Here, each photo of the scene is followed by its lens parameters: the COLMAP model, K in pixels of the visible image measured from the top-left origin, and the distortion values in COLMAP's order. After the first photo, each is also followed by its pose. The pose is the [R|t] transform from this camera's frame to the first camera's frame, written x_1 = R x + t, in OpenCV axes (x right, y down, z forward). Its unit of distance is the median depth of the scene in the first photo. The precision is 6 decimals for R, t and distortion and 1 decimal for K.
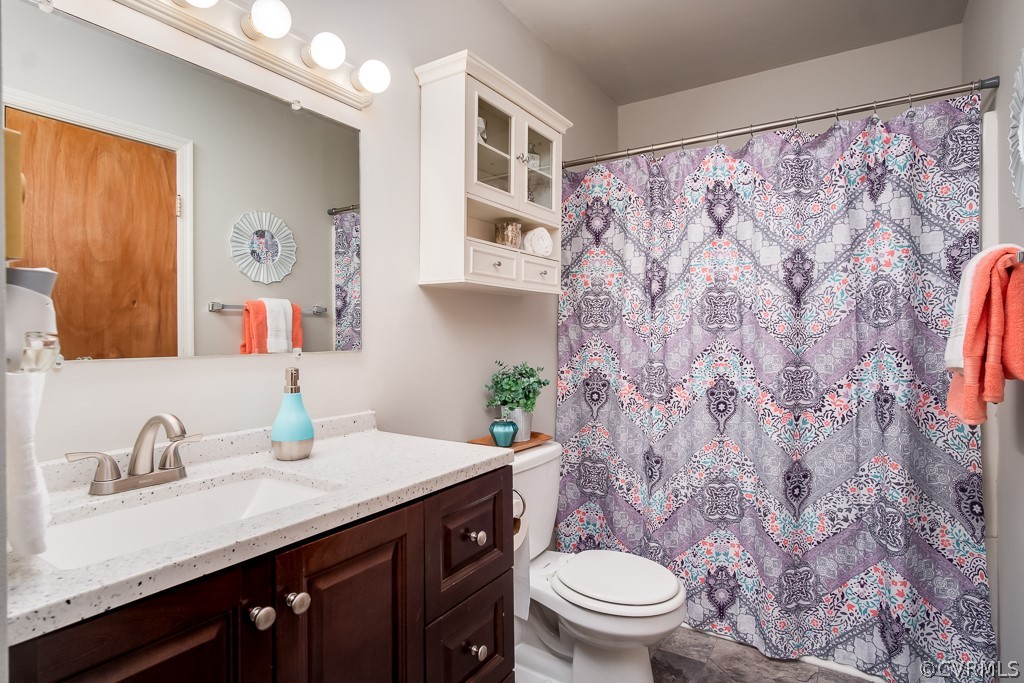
lens RADIAL K [[544.7, 0, 512.6], [0, 544.7, 339.3], [0, 0, 1]] dist [-0.022568, 0.002590]
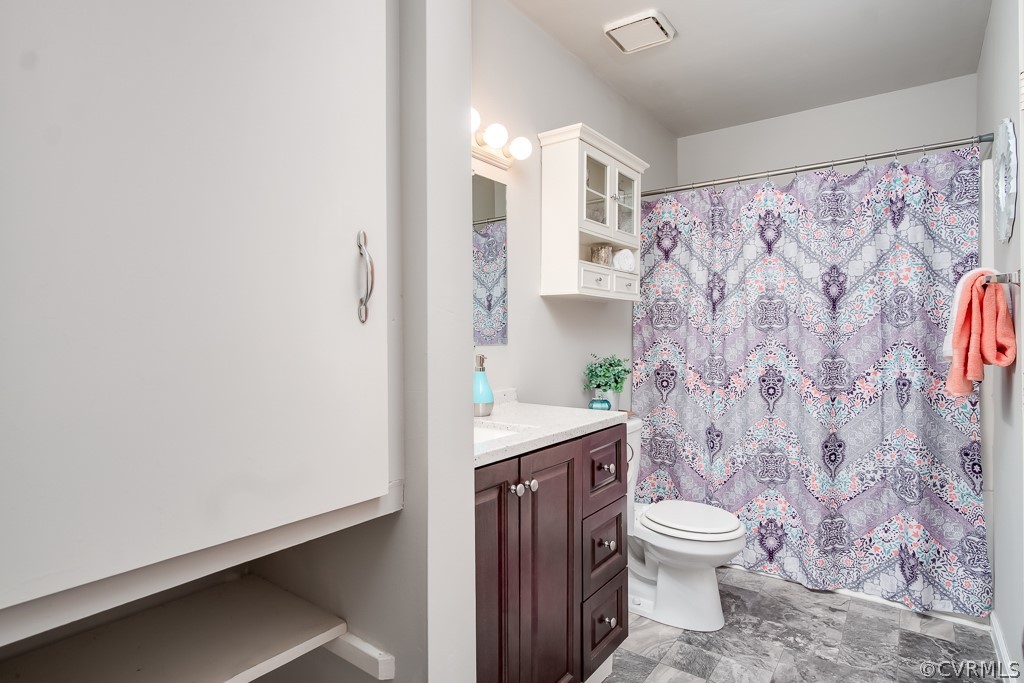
lens RADIAL K [[544.7, 0, 511.3], [0, 544.7, 338.7], [0, 0, 1]] dist [-0.022568, 0.002590]
pose [[0.998007, 0.001205, -0.063093, -0.145397], [-0.001313, 0.999998, -0.001665, 0.007504], [0.063091, 0.001745, 0.998006, -0.308256]]
